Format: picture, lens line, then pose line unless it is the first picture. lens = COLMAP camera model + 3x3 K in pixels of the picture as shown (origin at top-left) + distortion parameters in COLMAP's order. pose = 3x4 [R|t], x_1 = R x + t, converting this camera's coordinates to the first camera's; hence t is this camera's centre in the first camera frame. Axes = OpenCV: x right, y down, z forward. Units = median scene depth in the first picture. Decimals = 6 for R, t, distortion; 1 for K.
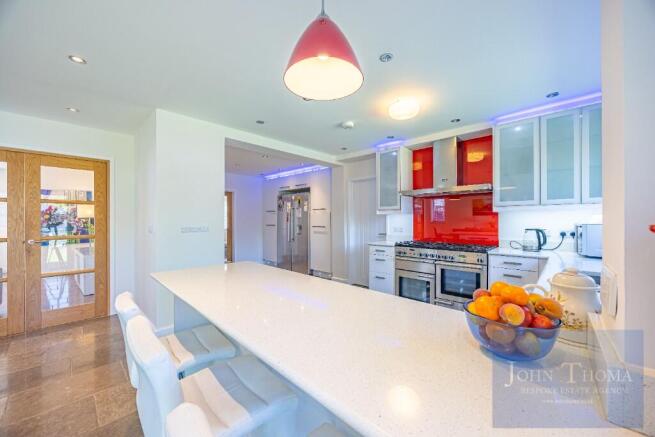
lens RADIAL K [[250.0, 0, 327.4], [0, 250.0, 218.7], [0, 0, 1]] dist [0.001360, -0.000821]
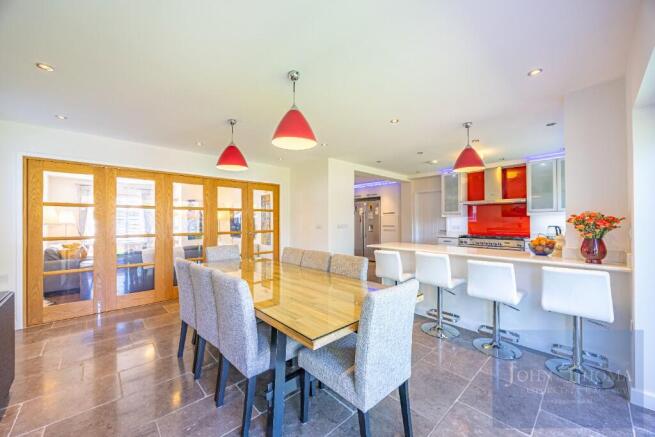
lens RADIAL K [[250.0, 0, 325.0], [0, 250.0, 220.0], [0, 0, 1]] dist [0.001360, -0.000821]
pose [[0.997911, -0.002068, -0.064572, -0.437236], [0.001986, 0.999997, -0.001327, 0.001522], [0.064575, 0.001196, 0.997912, -0.569187]]
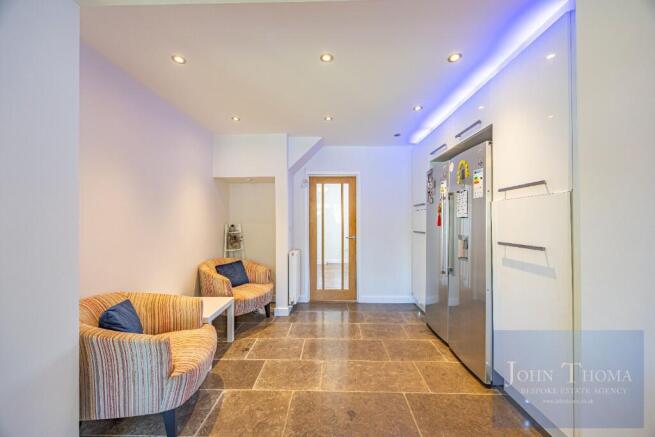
lens RADIAL K [[250.0, 0, 325.6], [0, 250.0, 220.7], [0, 0, 1]] dist [0.001360, -0.000821]
pose [[0.666697, -0.002184, -0.745326, 0.050456], [0.005807, 0.999981, 0.002264, 0.000124], [0.745307, -0.005837, 0.666696, 0.948853]]
